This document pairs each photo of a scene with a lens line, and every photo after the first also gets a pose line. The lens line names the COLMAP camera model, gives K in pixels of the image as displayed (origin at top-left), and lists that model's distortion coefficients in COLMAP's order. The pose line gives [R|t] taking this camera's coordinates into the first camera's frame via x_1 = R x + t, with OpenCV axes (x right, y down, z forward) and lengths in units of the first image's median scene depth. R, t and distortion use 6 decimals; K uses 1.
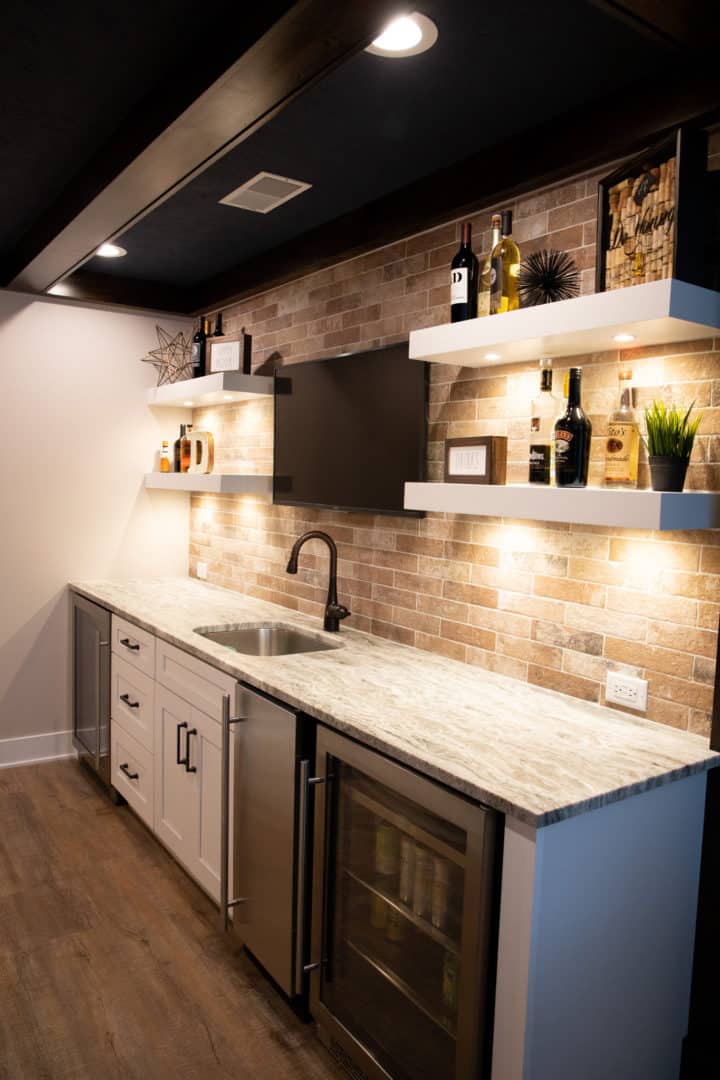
lens RADIAL K [[787.2, 0, 362.2], [0, 787.2, 531.4], [0, 0, 1]] dist [-0.101668, 0.078727]
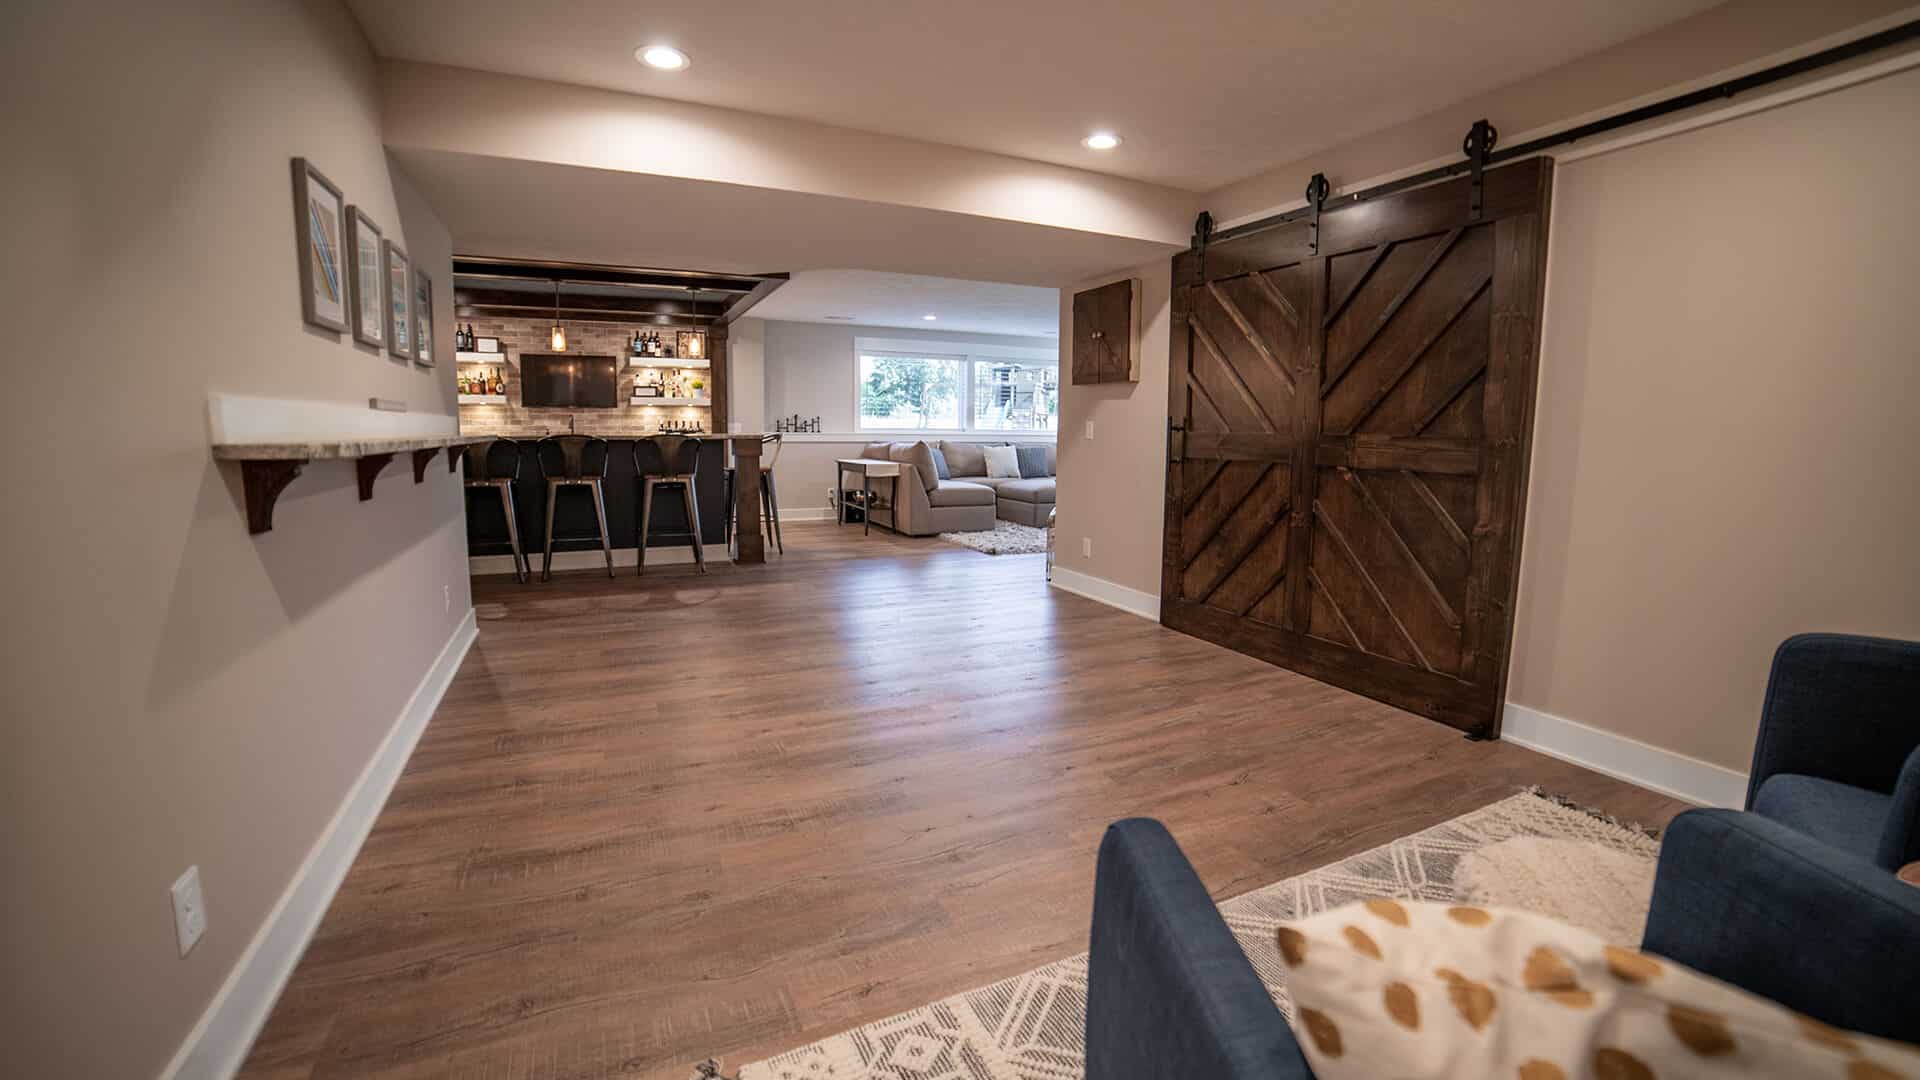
lens RADIAL K [[789.0, 0, 974.7], [0, 789.0, 532.4], [0, 0, 1]] dist [-0.115223, 0.039958]
pose [[0.153046, -0.161127, 0.974995, -3.011750], [0.059669, 0.986325, 0.153633, 0.096319], [-0.986416, 0.034664, 0.160567, -1.066158]]
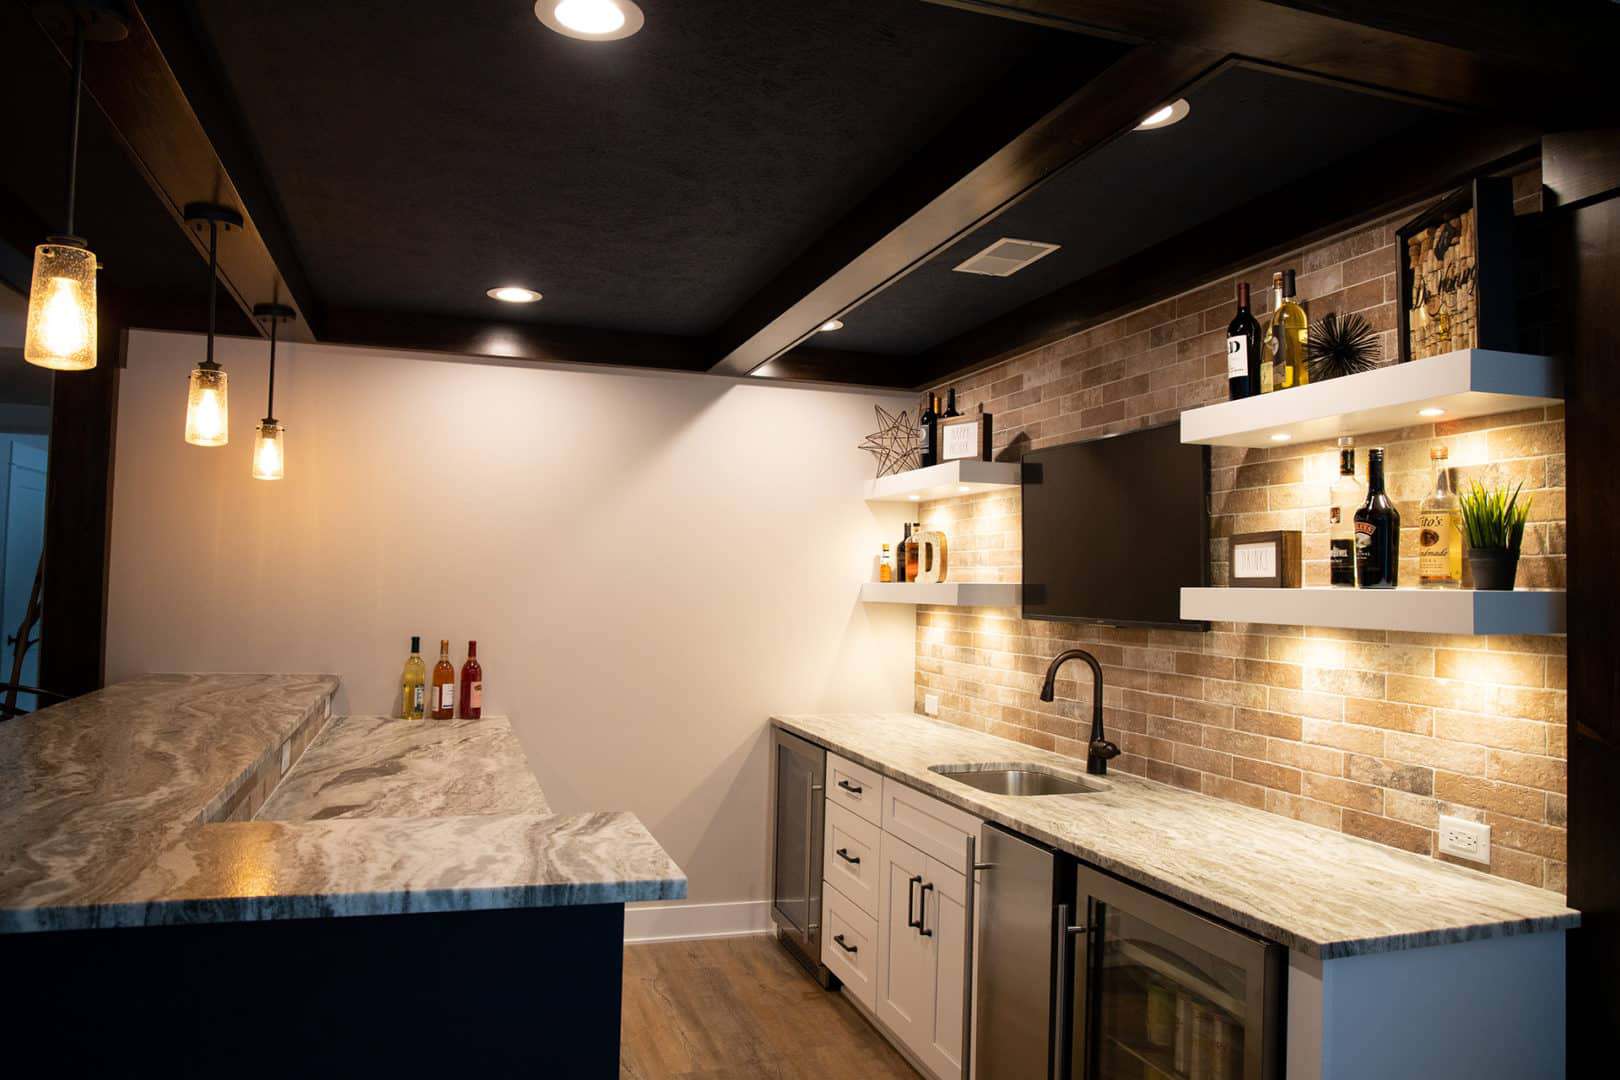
lens RADIAL K [[1143.4, 0, 812.5], [0, 1143.4, 533.9], [0, 0, 1]] dist [-0.112366, 0.082347]
pose [[0.958545, -0.026454, -0.283711, 0.019147], [-0.007515, 0.992988, -0.117980, 0.023656], [0.284843, 0.115221, 0.951624, -0.242263]]
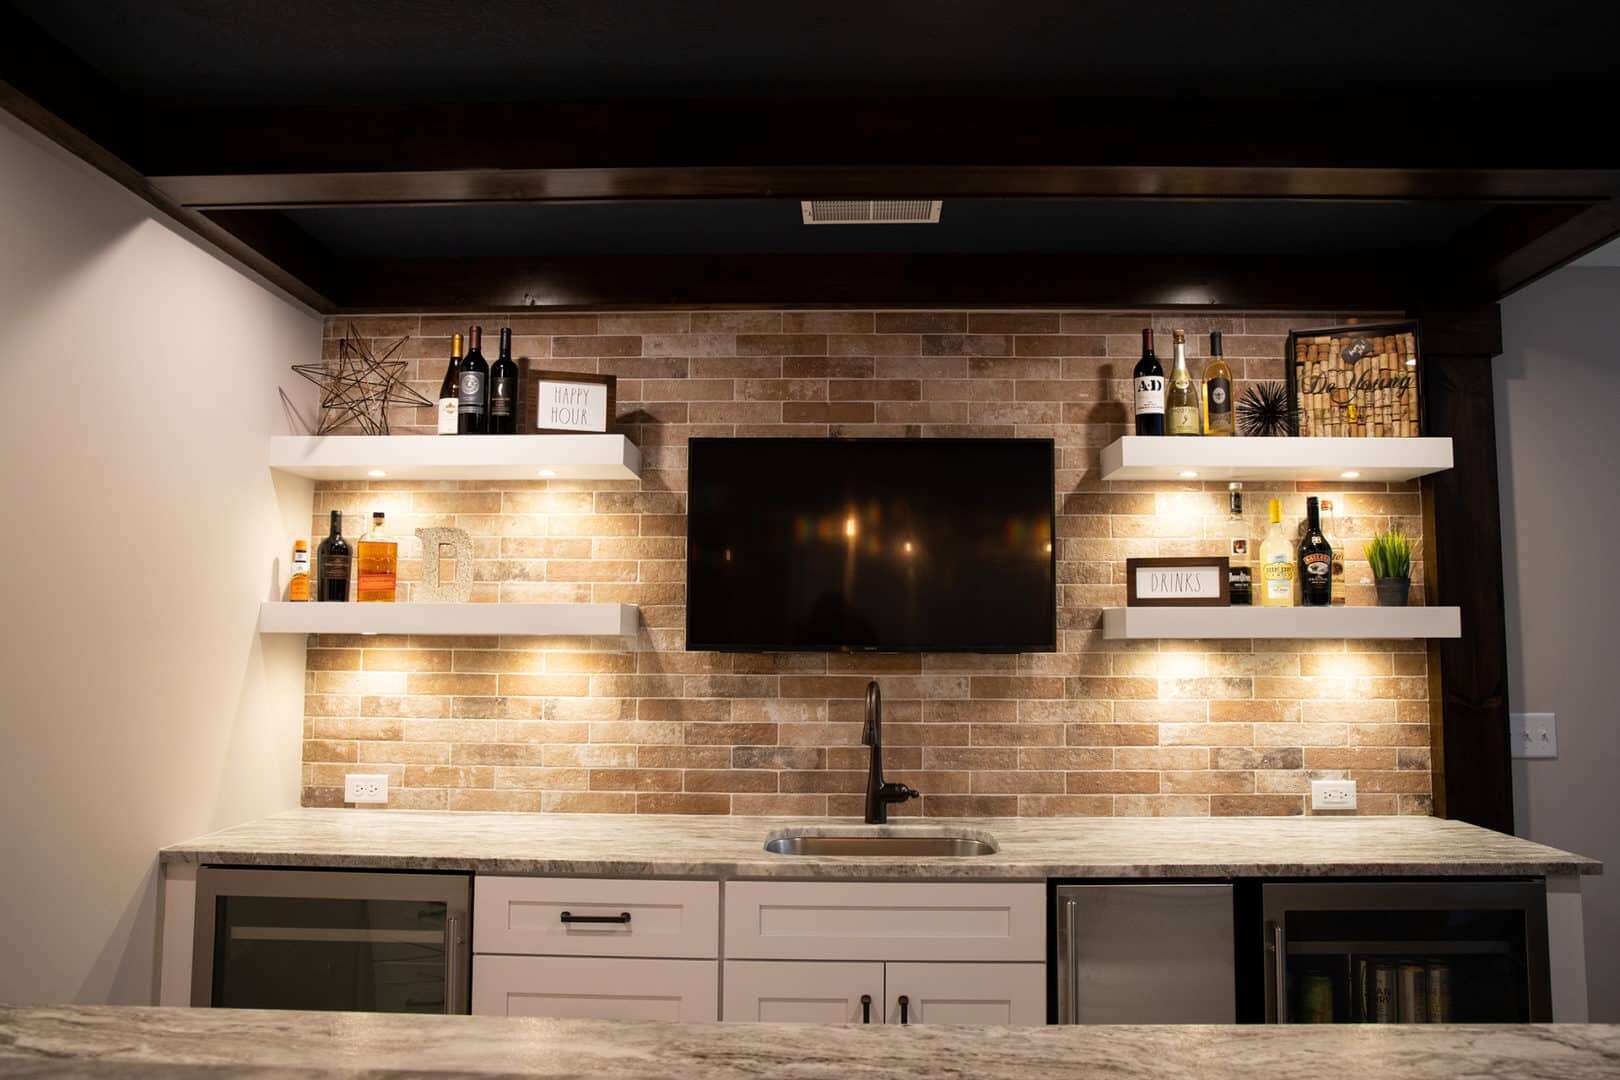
lens RADIAL K [[1137.4, 0, 817.5], [0, 1137.4, 540.7], [0, 0, 1]] dist [-0.102445, 0.086165]
pose [[0.587321, 0.043682, 0.808174, -1.011034], [0.069643, 0.992111, -0.104236, -0.025324], [-0.806352, 0.117504, 0.579646, 0.481027]]
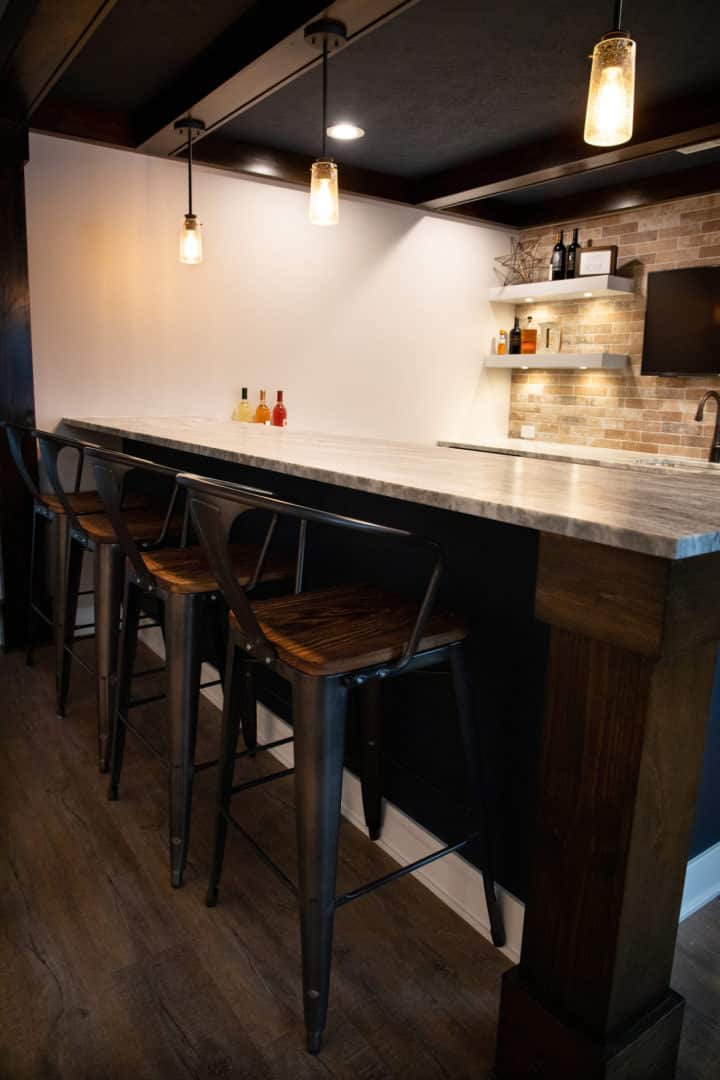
lens RADIAL K [[741.7, 0, 362.9], [0, 741.7, 532.2], [0, 0, 1]] dist [-0.099505, 0.076932]
pose [[0.999848, -0.013021, 0.011585, -0.781316], [0.011355, 0.990942, 0.133808, 0.076023], [-0.013222, -0.133656, 0.990940, -0.357297]]
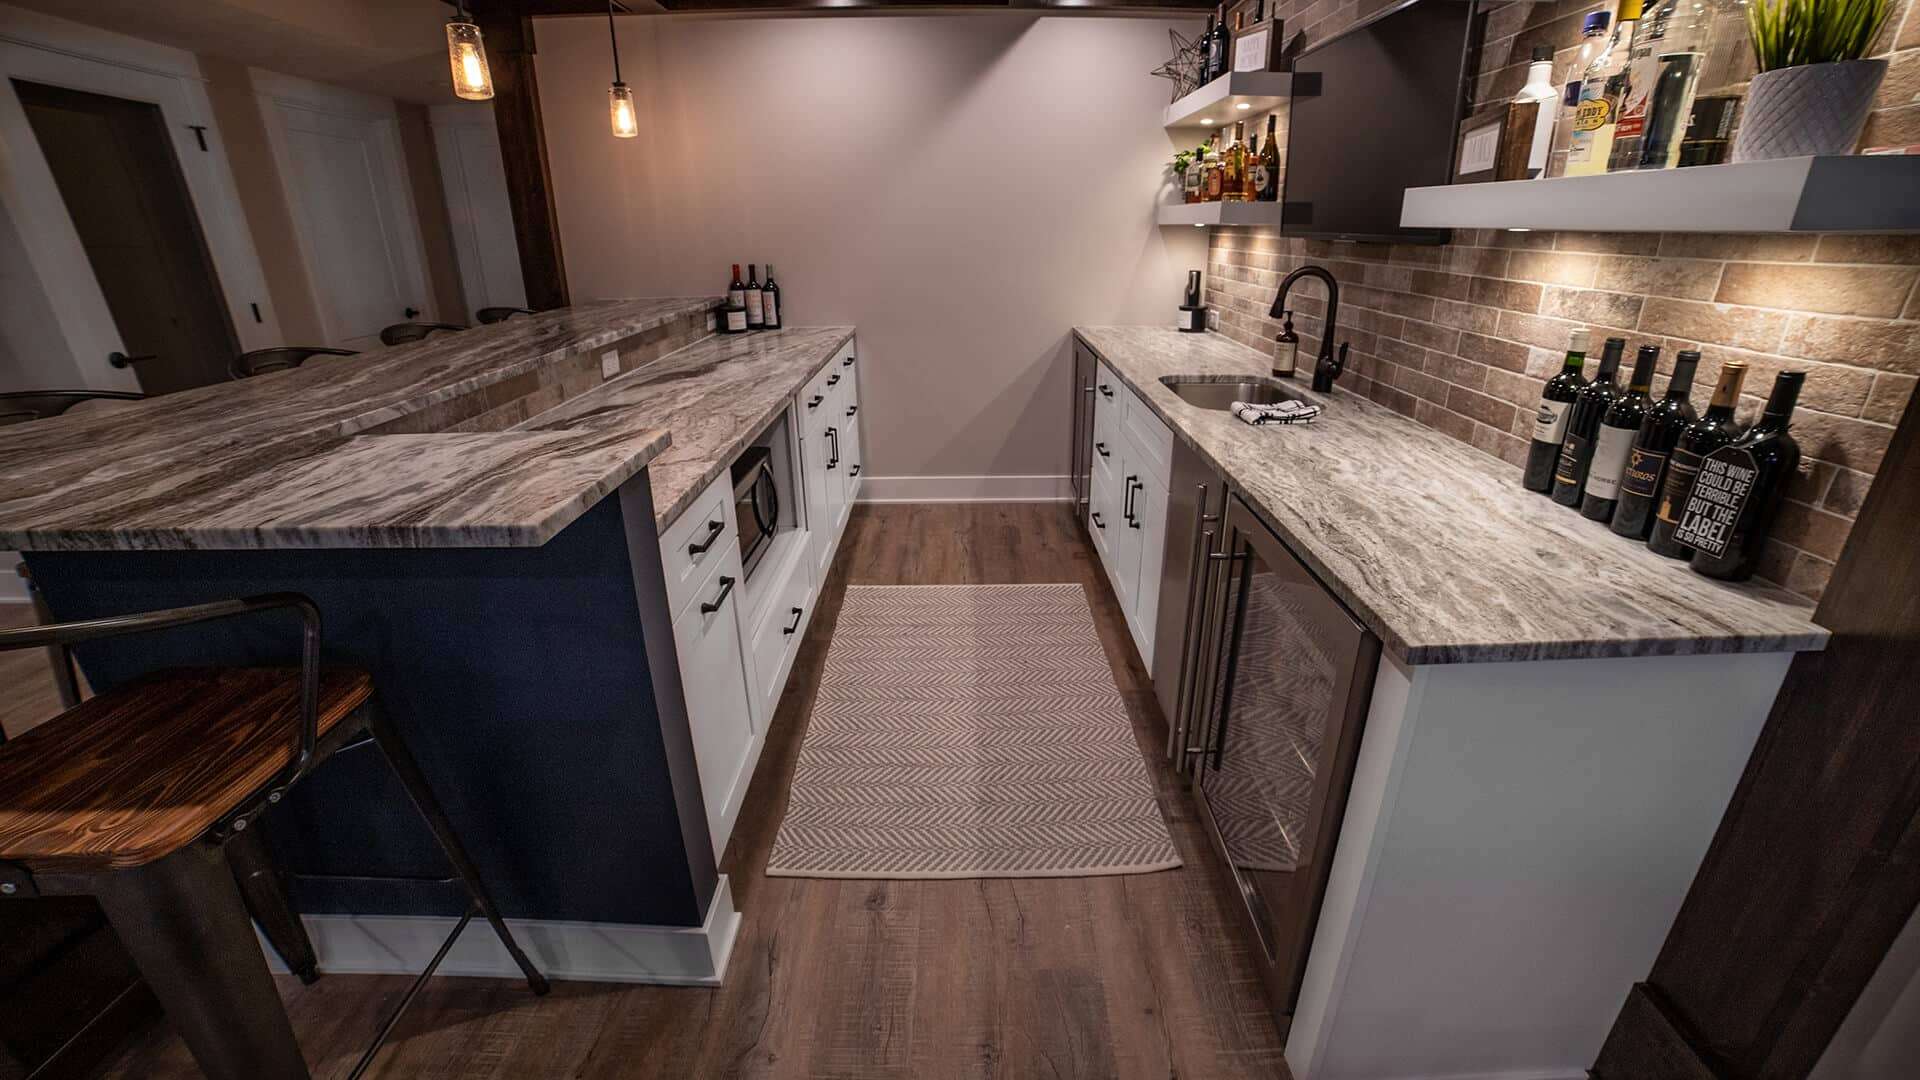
lens RADIAL K [[789.0, 0, 974.7], [0, 789.0, 532.4], [0, 0, 1]] dist [-0.115223, 0.039958]
pose [[0.829725, 0.166554, -0.532744, 0.128660], [-0.001707, 0.955196, 0.295968, 0.032695], [0.558170, -0.244663, 0.792835, 0.132262]]
